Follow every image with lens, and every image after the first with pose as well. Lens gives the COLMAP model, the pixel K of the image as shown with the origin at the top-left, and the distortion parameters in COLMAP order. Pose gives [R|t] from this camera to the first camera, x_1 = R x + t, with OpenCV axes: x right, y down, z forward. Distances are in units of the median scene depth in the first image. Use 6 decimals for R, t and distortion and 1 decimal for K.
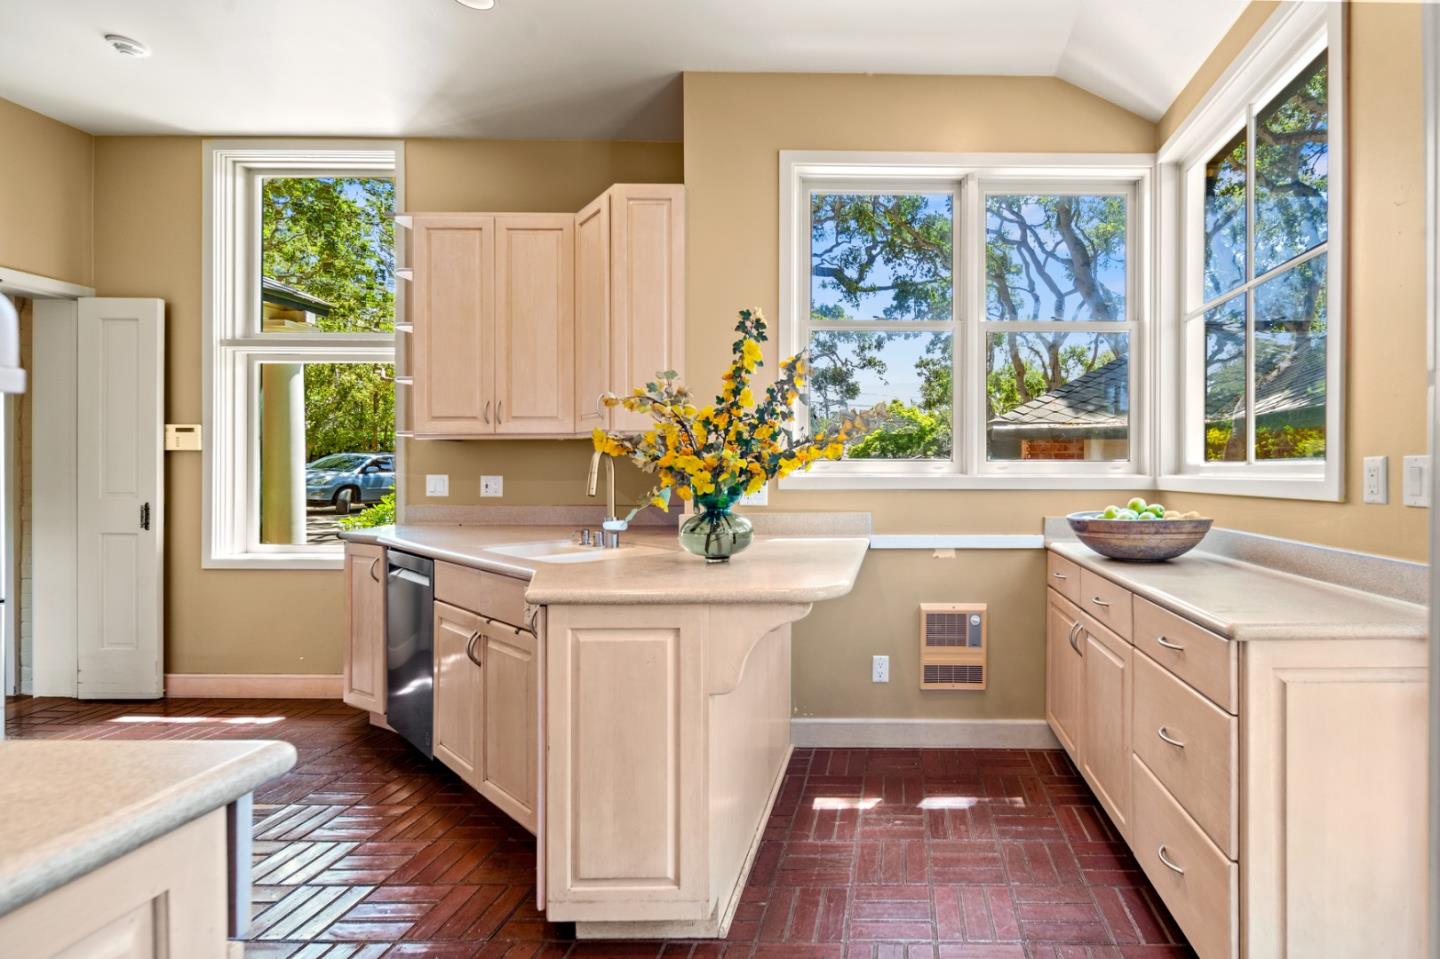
lens RADIAL K [[649.6, 0, 727.1], [0, 649.6, 473.3], [0, 0, 1]] dist [-0.004107, -0.000308]
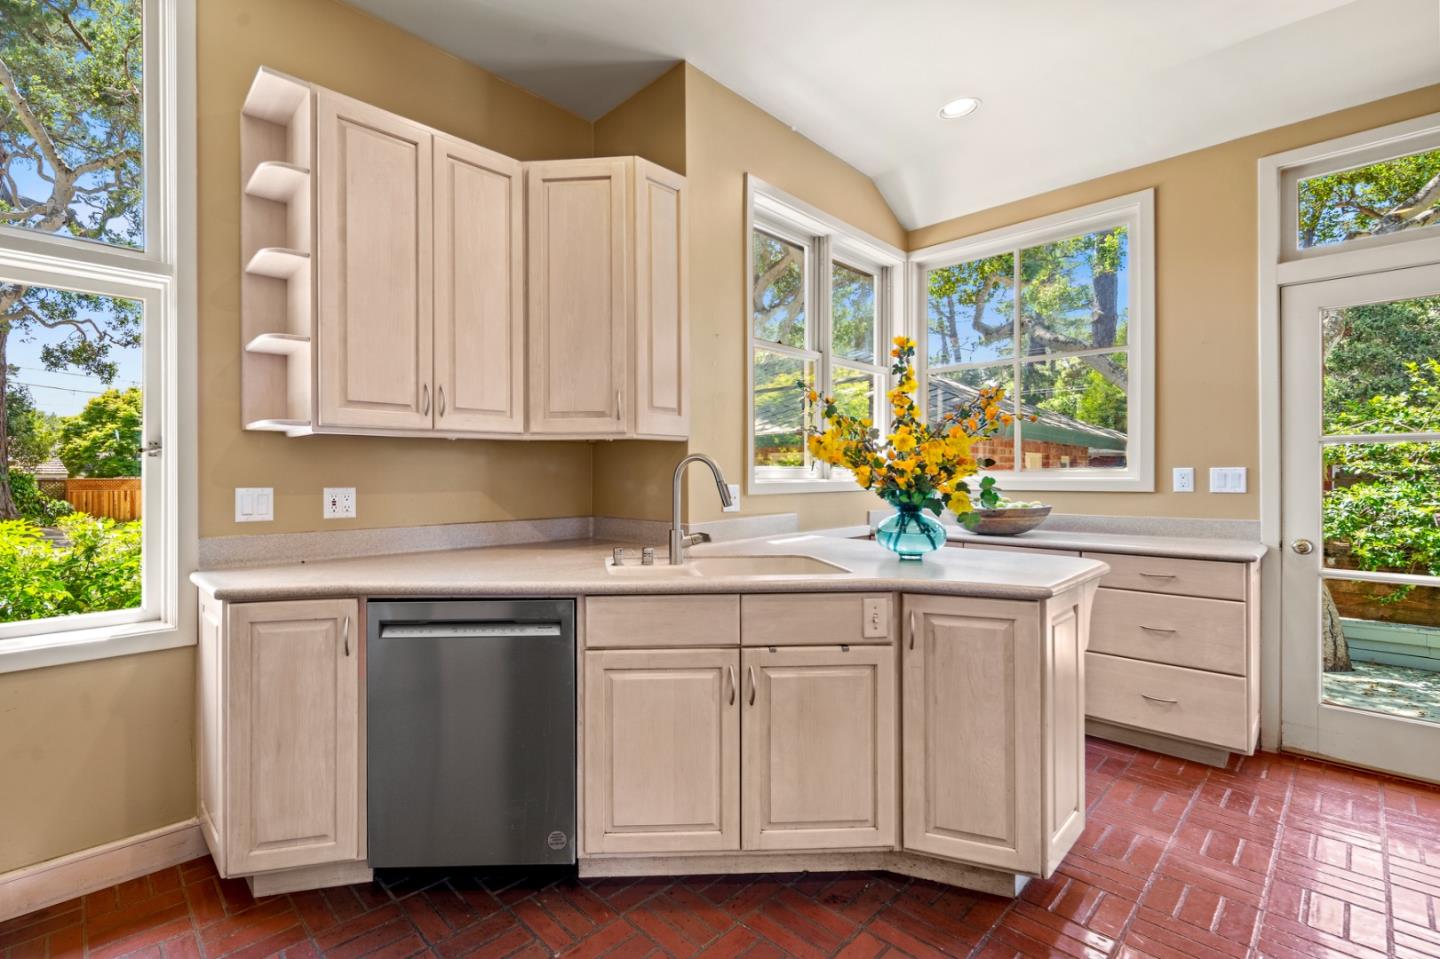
lens RADIAL K [[649.6, 0, 718.5], [0, 649.6, 478.9], [0, 0, 1]] dist [-0.004107, -0.000308]
pose [[0.733972, -0.005819, 0.679155, -0.620560], [0.008562, 0.999963, -0.000685, -0.001935], [-0.679126, 0.006317, 0.733994, 0.243669]]
